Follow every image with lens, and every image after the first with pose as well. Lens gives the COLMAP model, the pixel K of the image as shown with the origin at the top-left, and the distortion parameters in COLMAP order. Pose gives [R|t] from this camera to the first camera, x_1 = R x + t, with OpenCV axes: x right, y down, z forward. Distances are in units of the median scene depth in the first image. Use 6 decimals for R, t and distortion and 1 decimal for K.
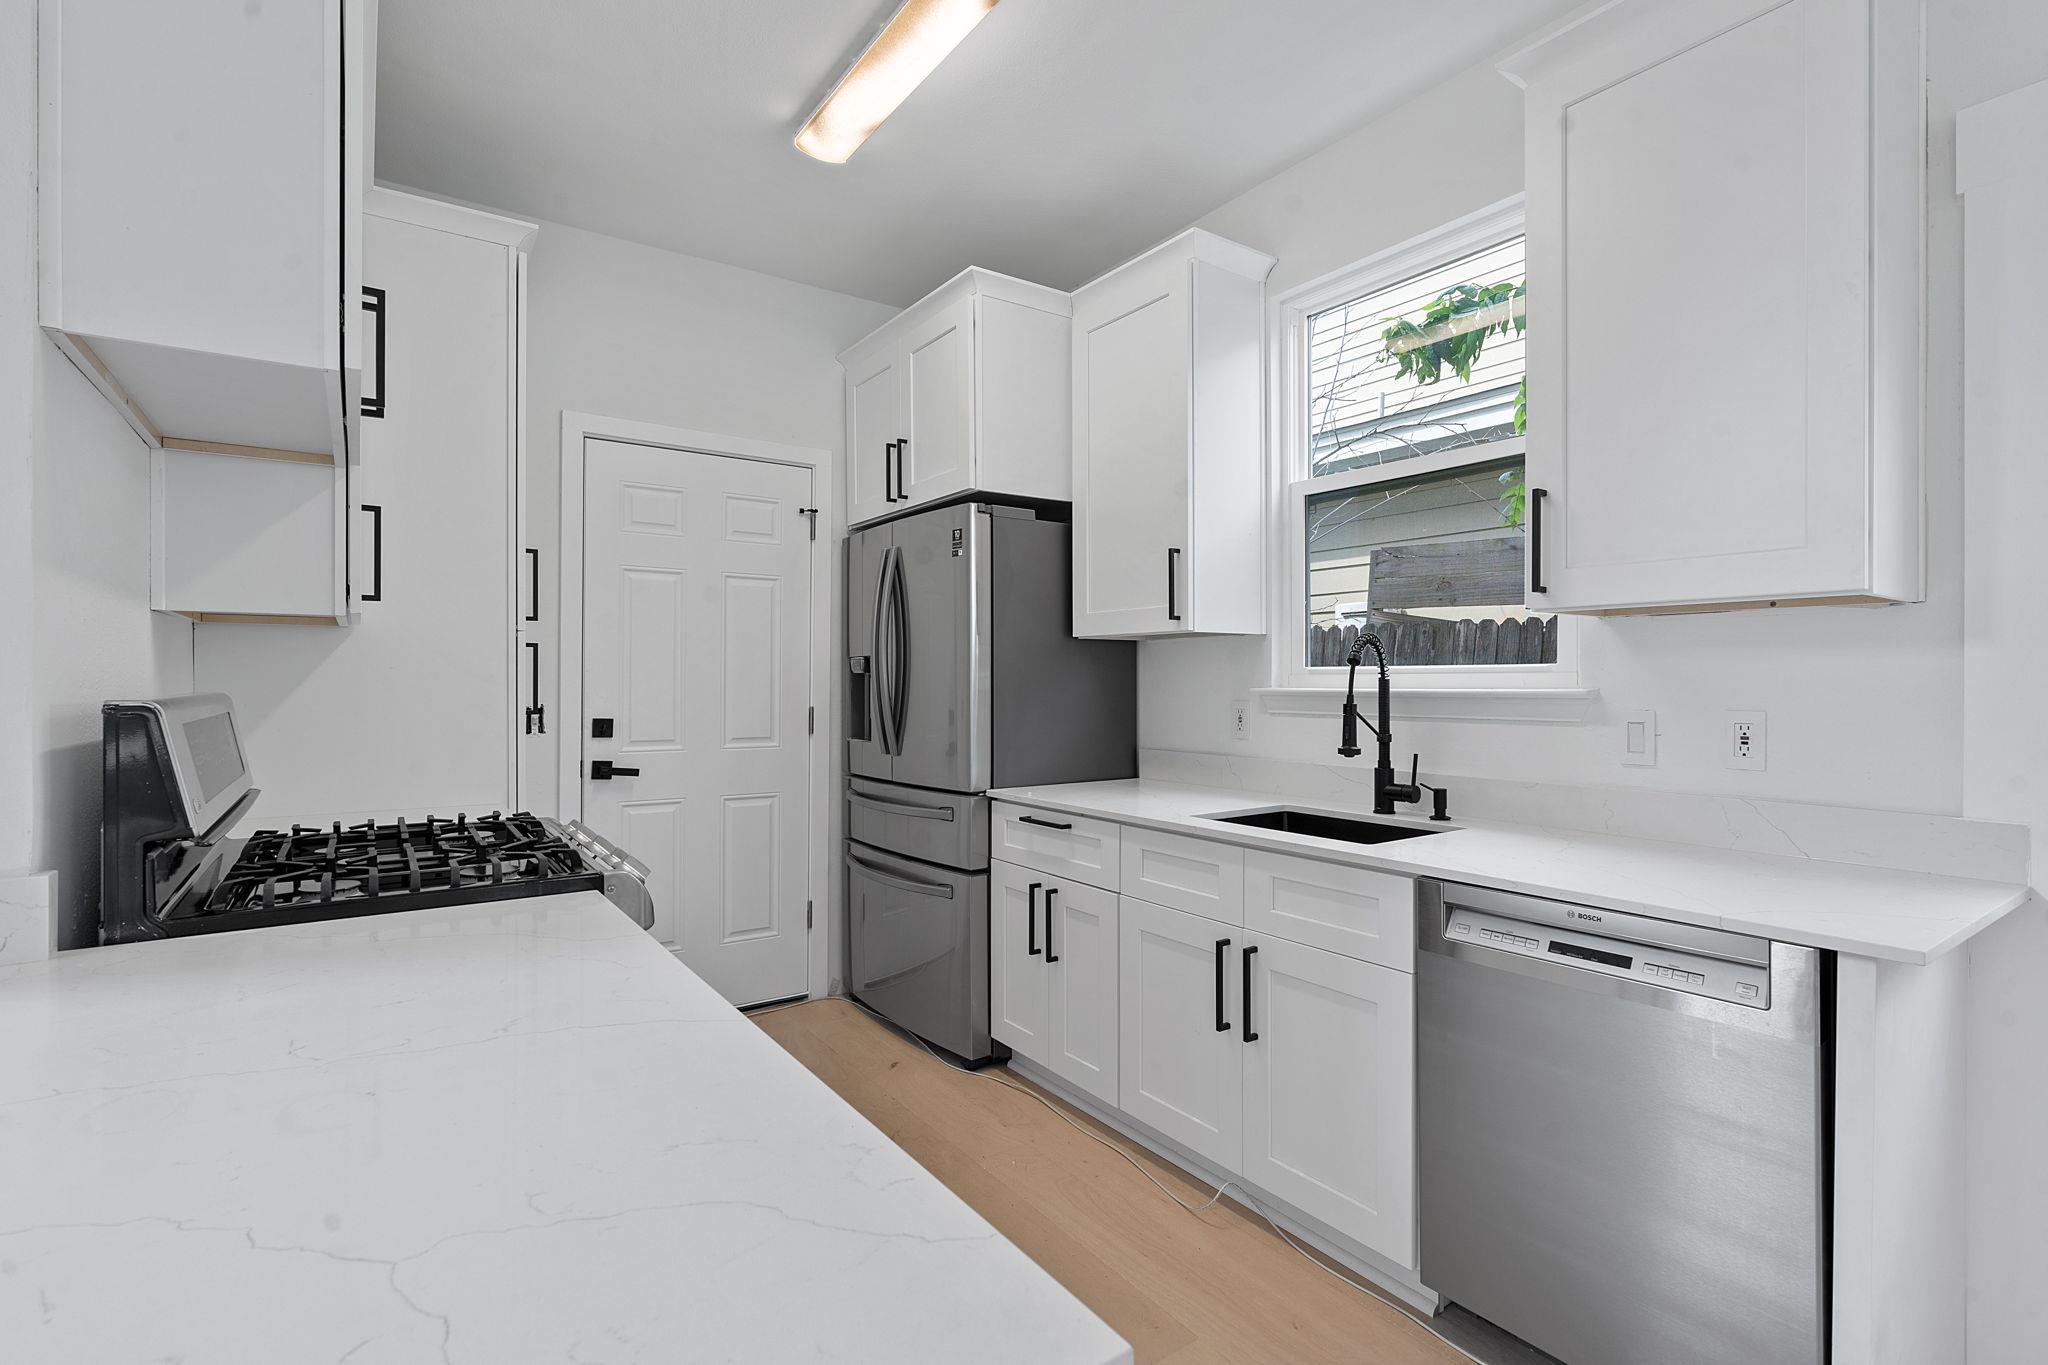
lens RADIAL K [[933.6, 0, 1024.9], [0, 933.6, 682.8], [0, 0, 1]] dist [-0.015337, 0.002279]
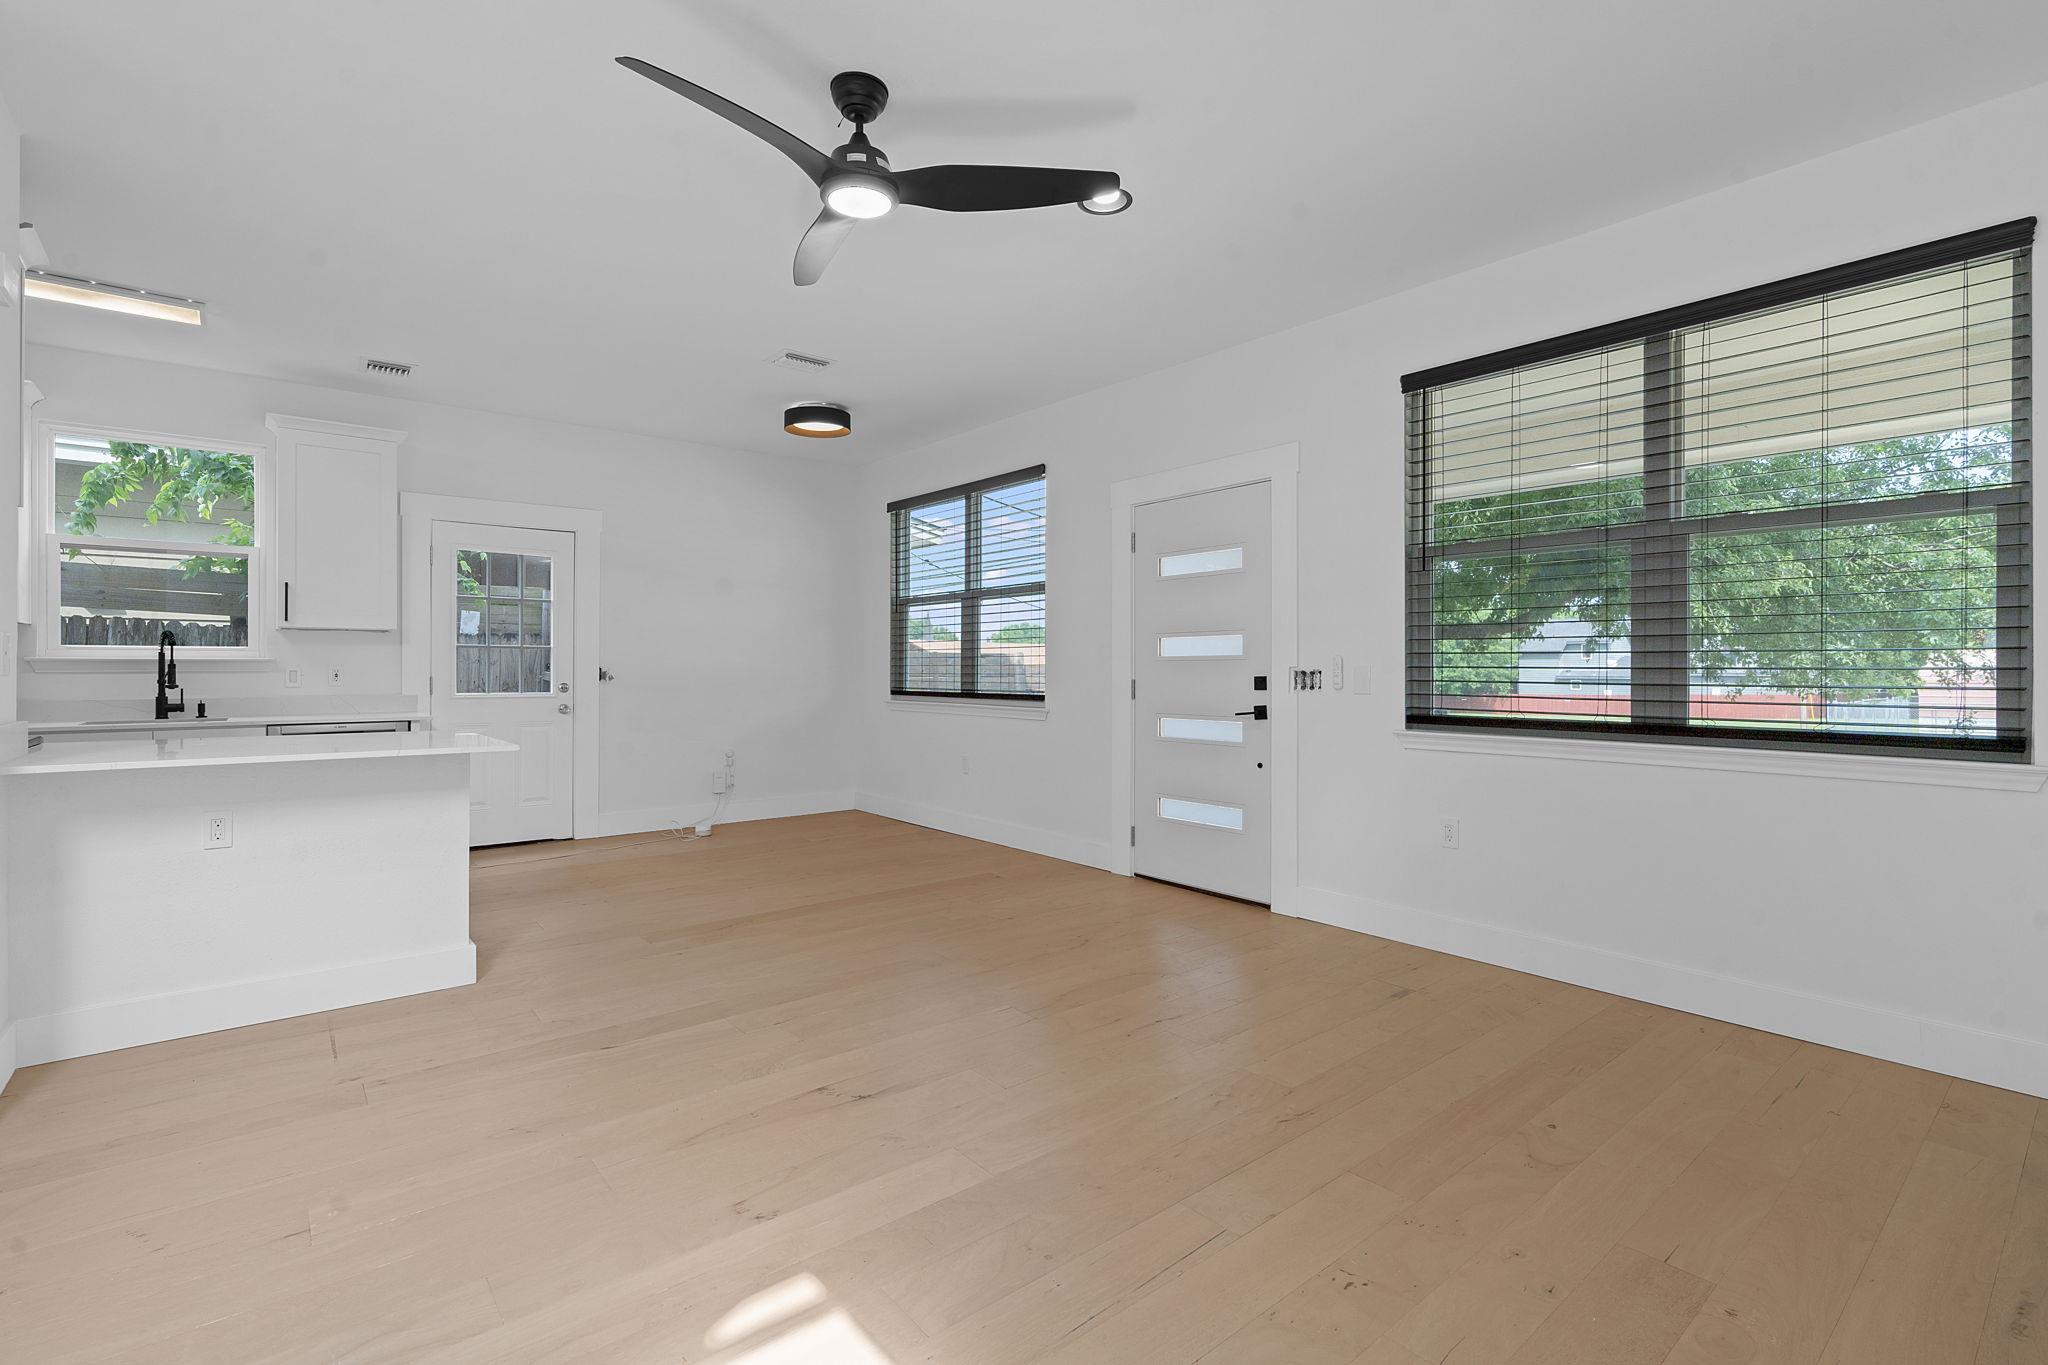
lens RADIAL K [[933.6, 0, 1033.2], [0, 933.6, 668.8], [0, 0, 1]] dist [-0.015337, 0.002279]
pose [[-0.092741, 0.002999, 0.995686, -1.564008], [0.003394, 0.999991, -0.002696, 0.037686], [-0.995684, 0.003130, -0.092750, -0.610415]]
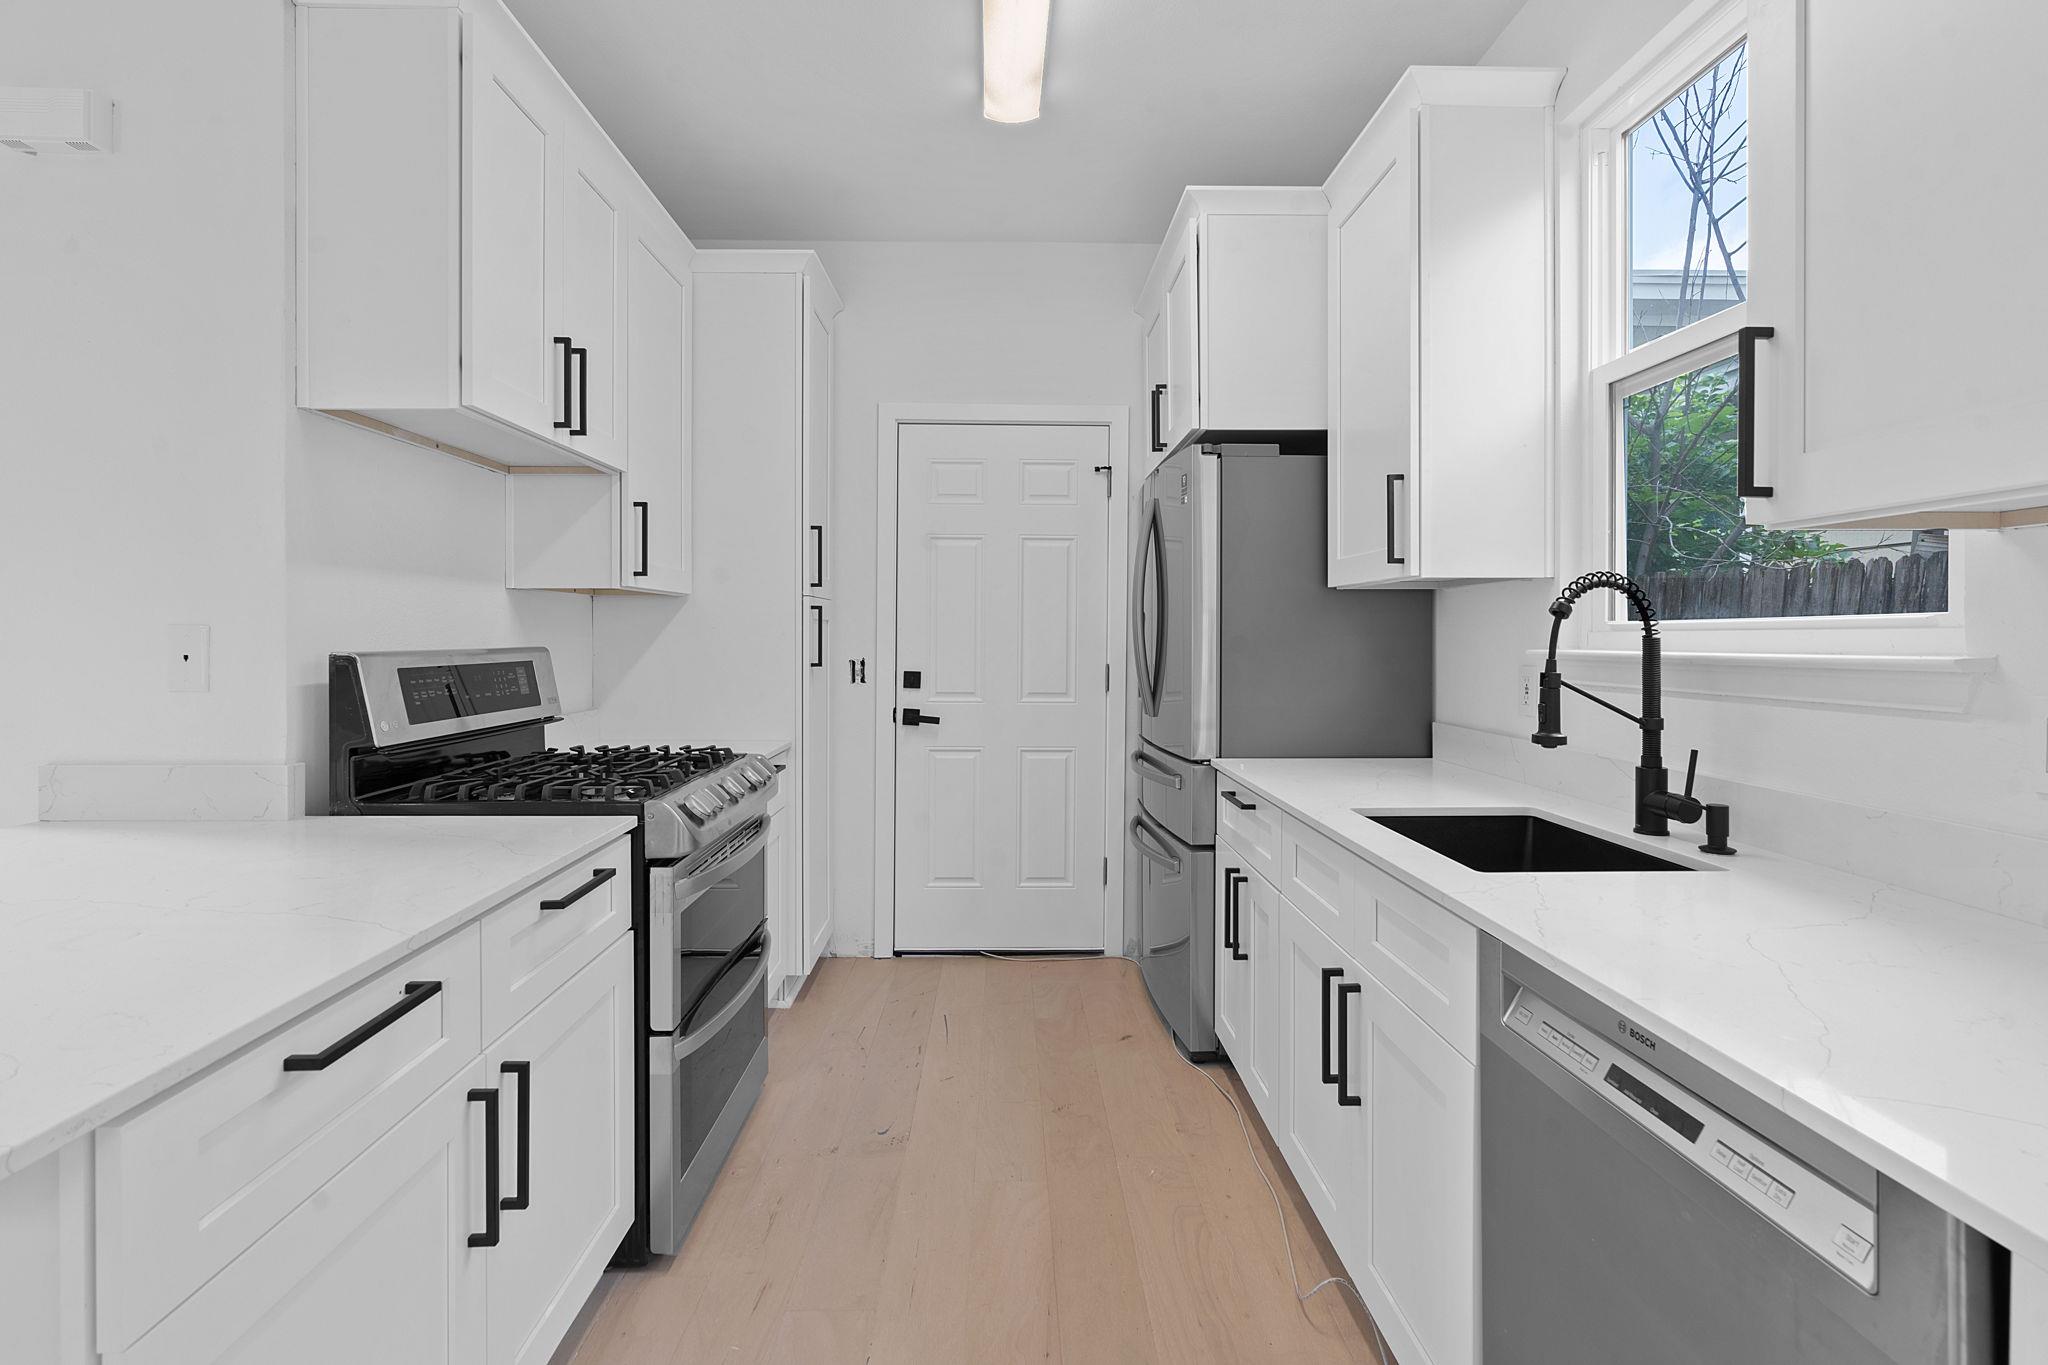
lens RADIAL K [[933.6, 0, 1031.6], [0, 933.6, 641.1], [0, 0, 1]] dist [-0.015337, 0.002279]
pose [[0.835412, 0.003993, -0.549609, 0.333428], [-0.002837, 0.999992, 0.002954, -0.002243], [0.549617, -0.000909, 0.835417, 0.156797]]
